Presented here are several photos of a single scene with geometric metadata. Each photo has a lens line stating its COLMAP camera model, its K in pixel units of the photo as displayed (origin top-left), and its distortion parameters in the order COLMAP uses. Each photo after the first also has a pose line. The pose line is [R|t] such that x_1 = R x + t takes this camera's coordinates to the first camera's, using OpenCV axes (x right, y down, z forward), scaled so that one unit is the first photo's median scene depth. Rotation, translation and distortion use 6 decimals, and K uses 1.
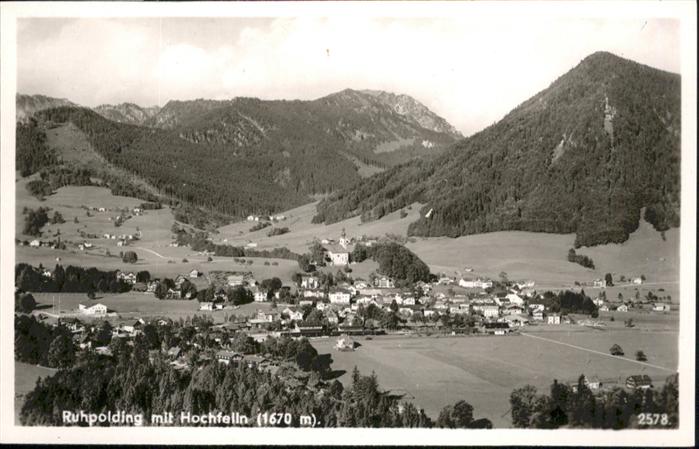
lens RADIAL K [[2809.1, 0, 350.6], [0, 2809.1, 223.7], [0, 0, 1]] dist [0.018895, 0.000000]
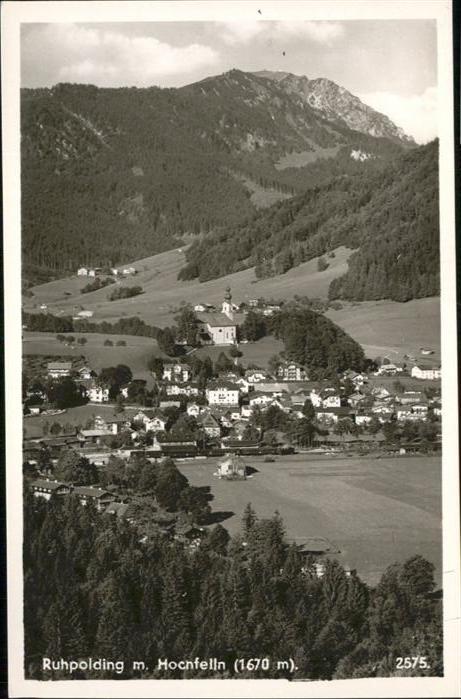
lens RADIAL K [[1637.4, 0, 230.3], [0, 1637.4, 350.2], [0, 0, 1]] dist [-0.236112, 0.000000]
pose [[0.998634, -0.005797, 0.051925, -0.021471], [0.003726, 0.999197, 0.039886, 0.001039], [-0.052114, -0.039638, 0.997854, 0.629446]]
